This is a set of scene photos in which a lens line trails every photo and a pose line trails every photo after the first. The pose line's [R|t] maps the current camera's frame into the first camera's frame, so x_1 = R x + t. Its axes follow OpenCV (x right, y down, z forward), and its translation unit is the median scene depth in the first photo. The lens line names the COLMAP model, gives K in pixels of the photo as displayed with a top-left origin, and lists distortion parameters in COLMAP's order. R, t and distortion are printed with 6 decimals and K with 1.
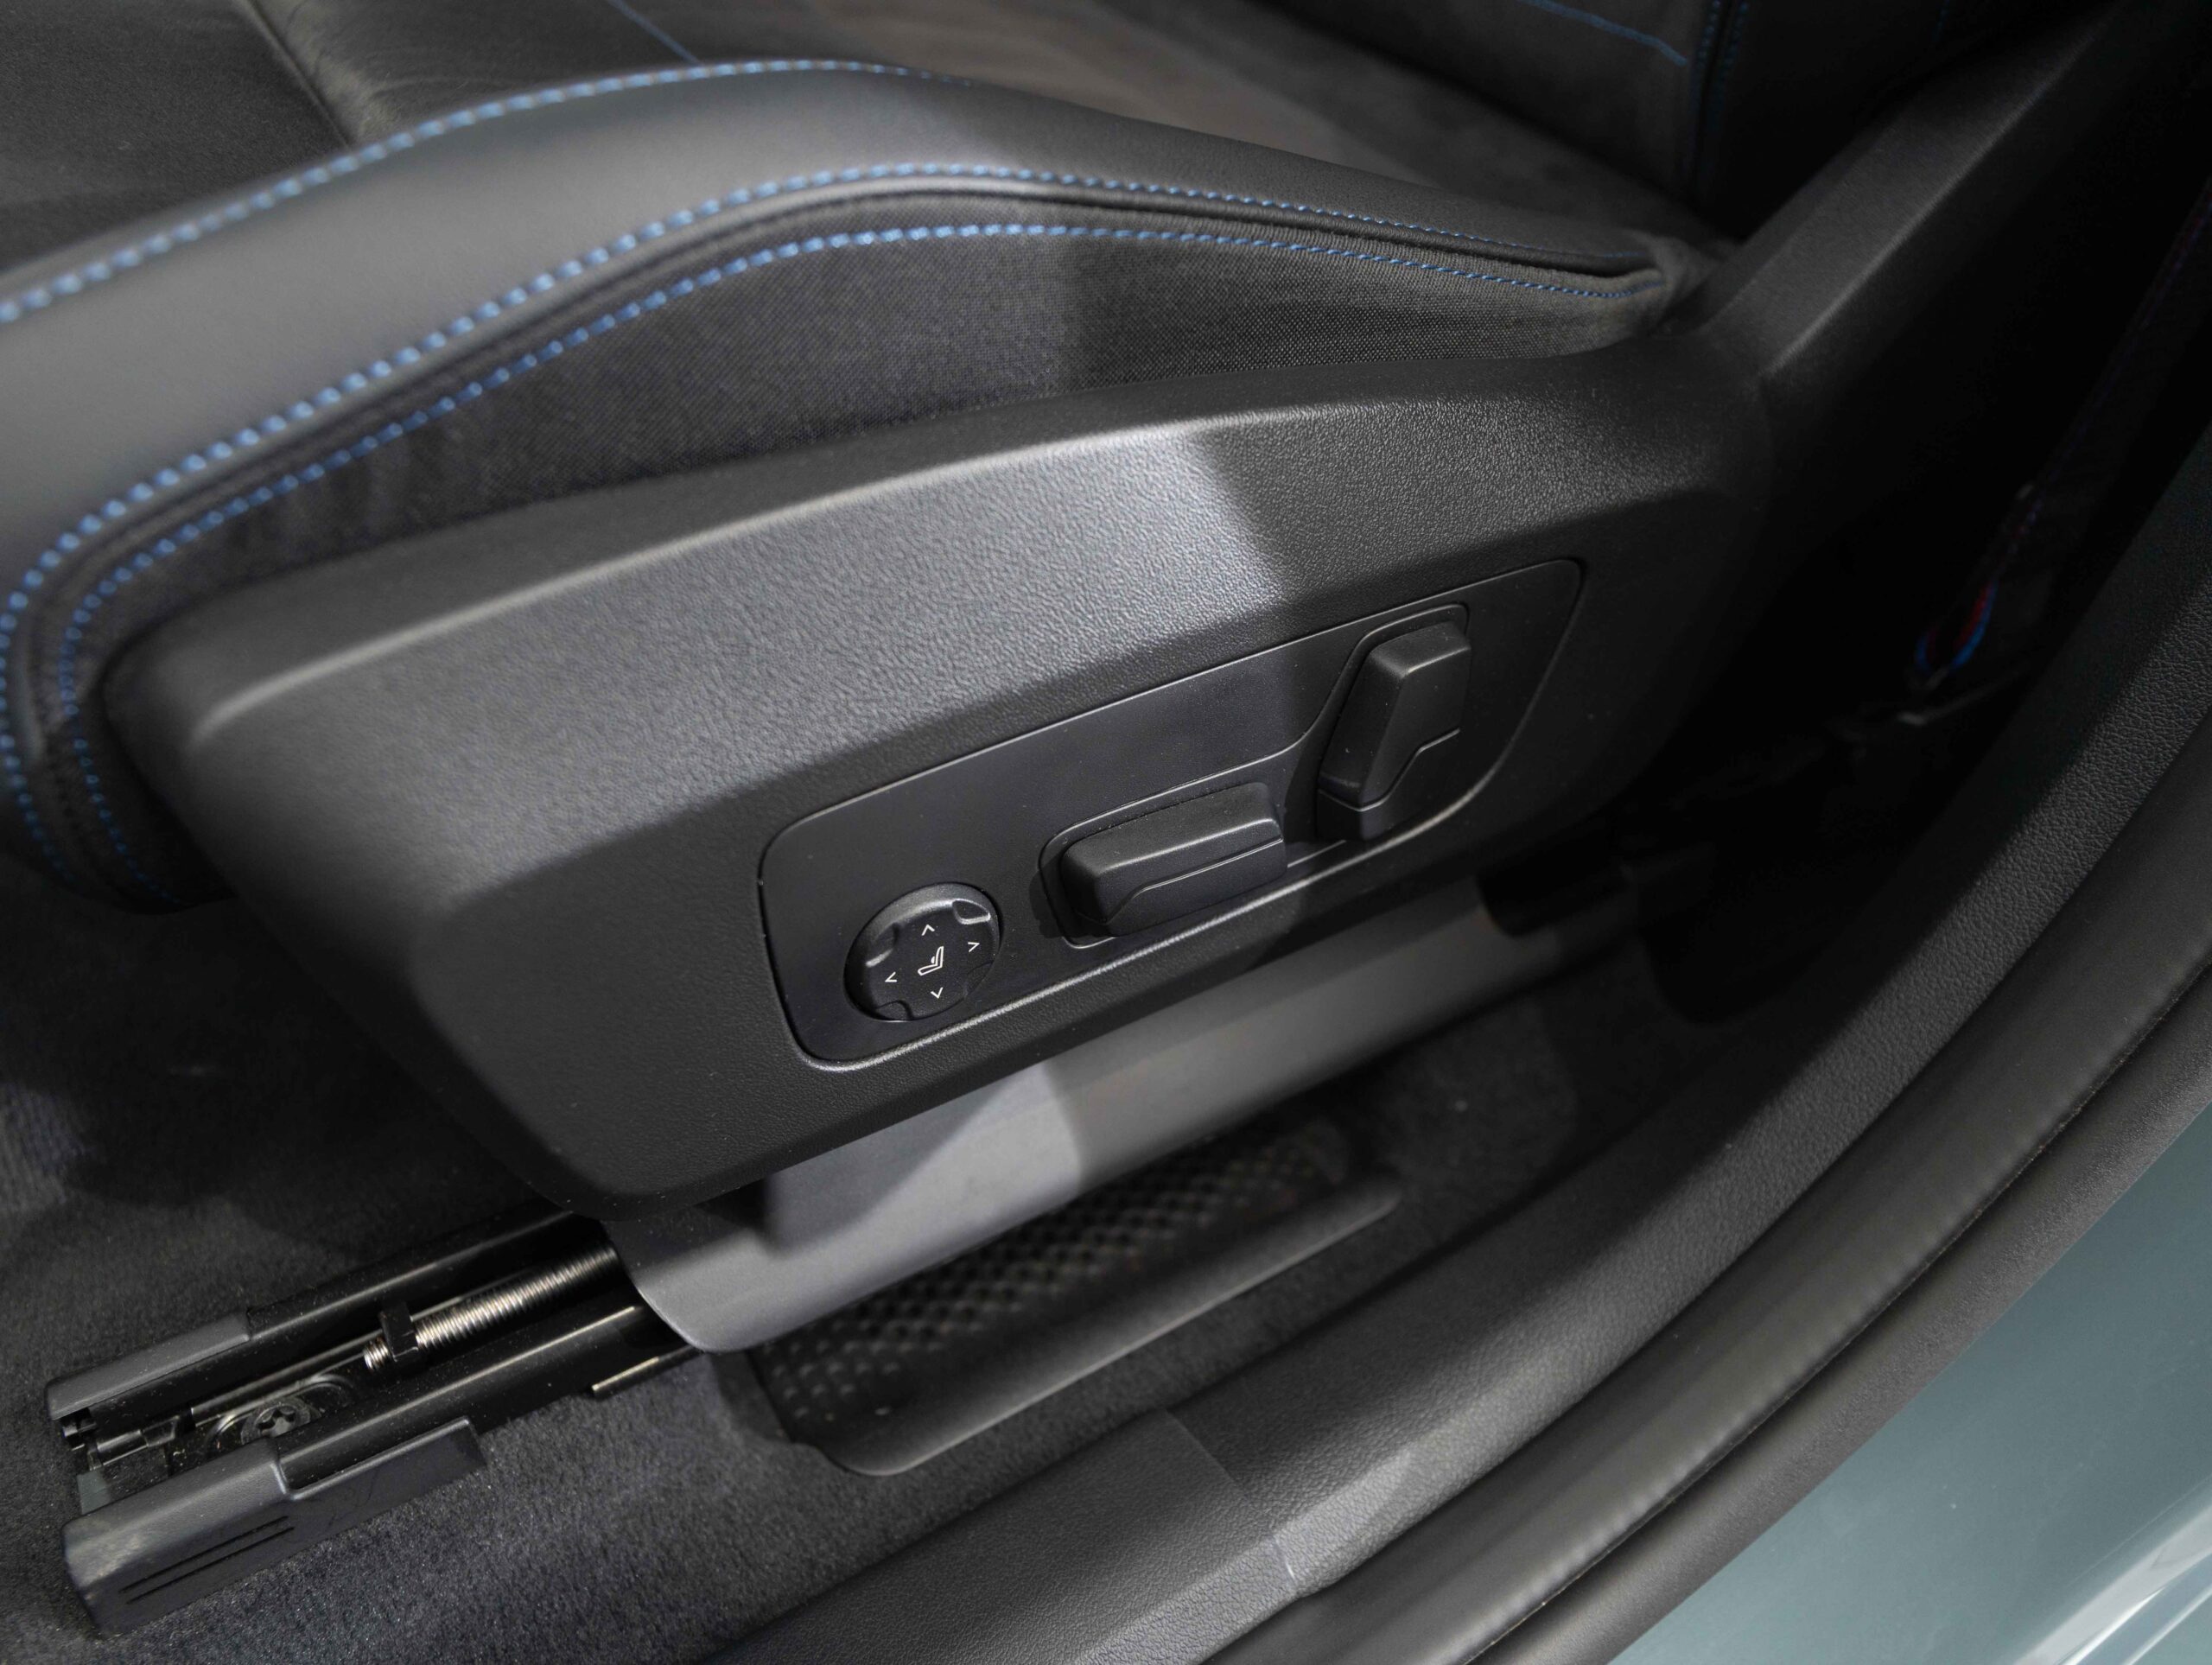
lens RADIAL K [[1741.8, 0, 1106.0], [0, 1741.8, 832.5], [0, 0, 1]] dist [0.006579, 0.008036]
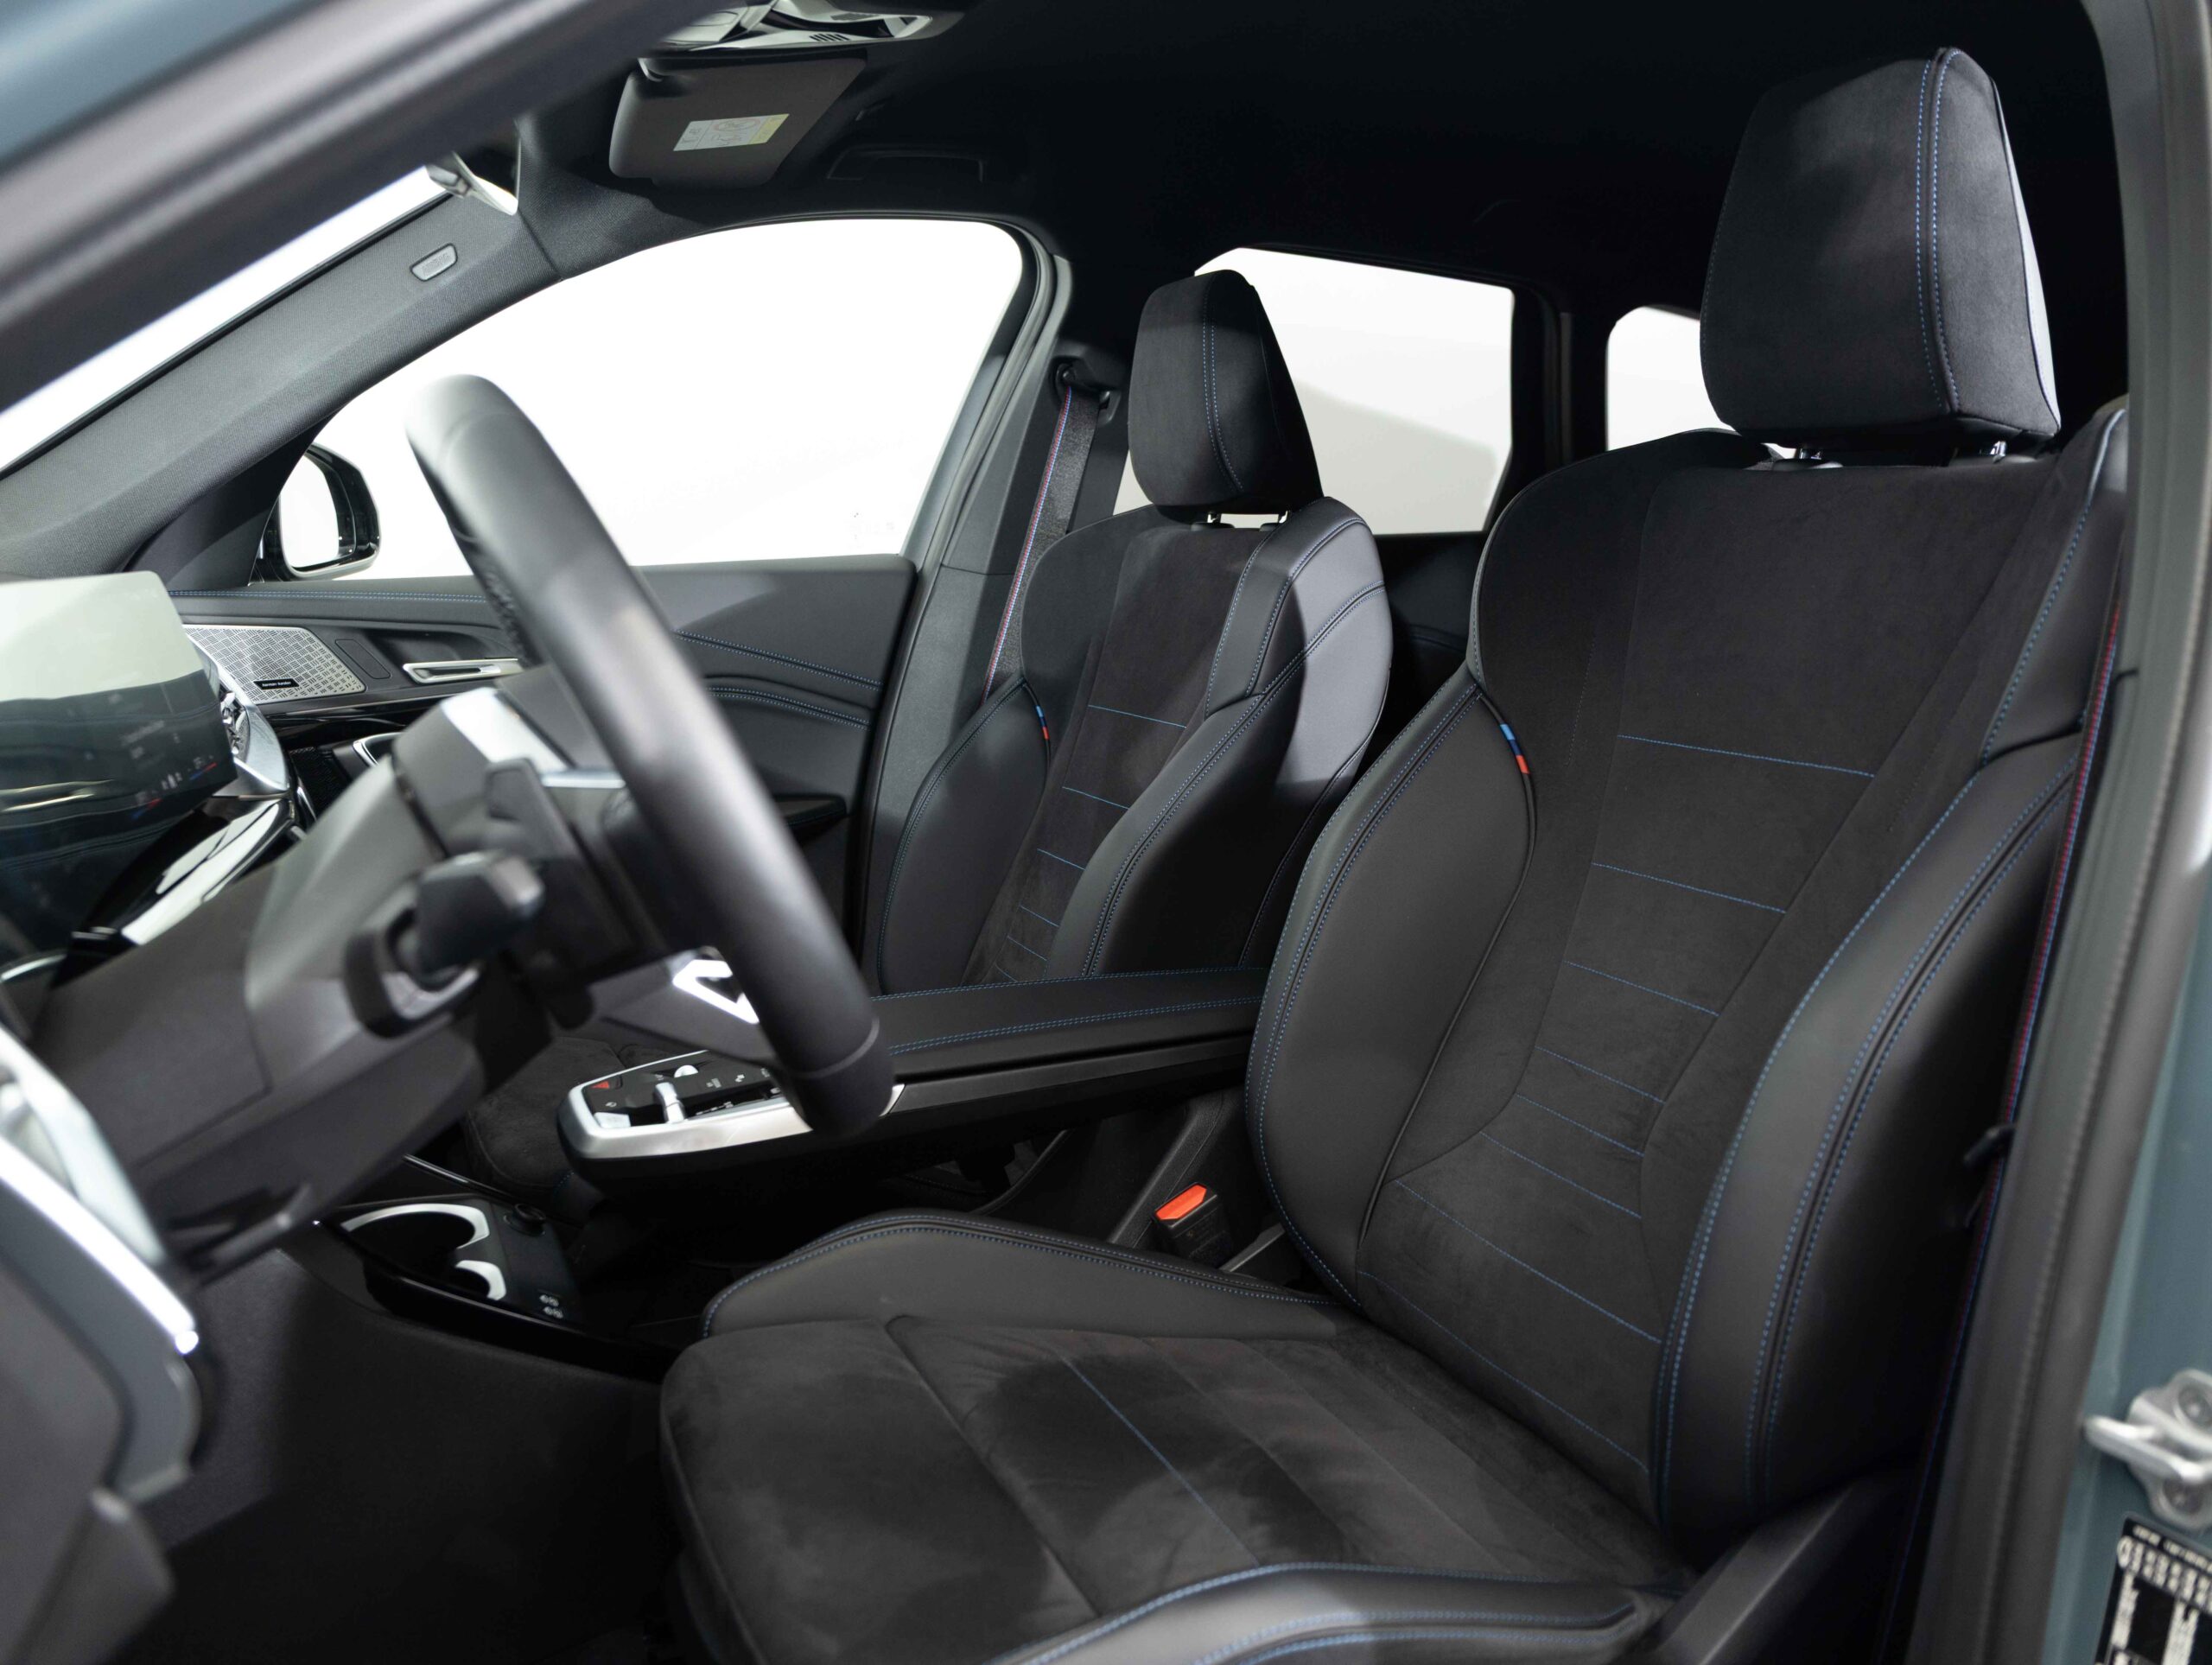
lens RADIAL K [[1732.9, 0, 1106.0], [0, 1732.9, 832.5], [0, 0, 1]] dist [0.000659, 0.000997]
pose [[0.995485, 0.026354, -0.091182, -0.149087], [-0.071168, 0.842882, -0.533371, 0.039331], [0.062800, 0.537453, 0.840952, -1.284581]]
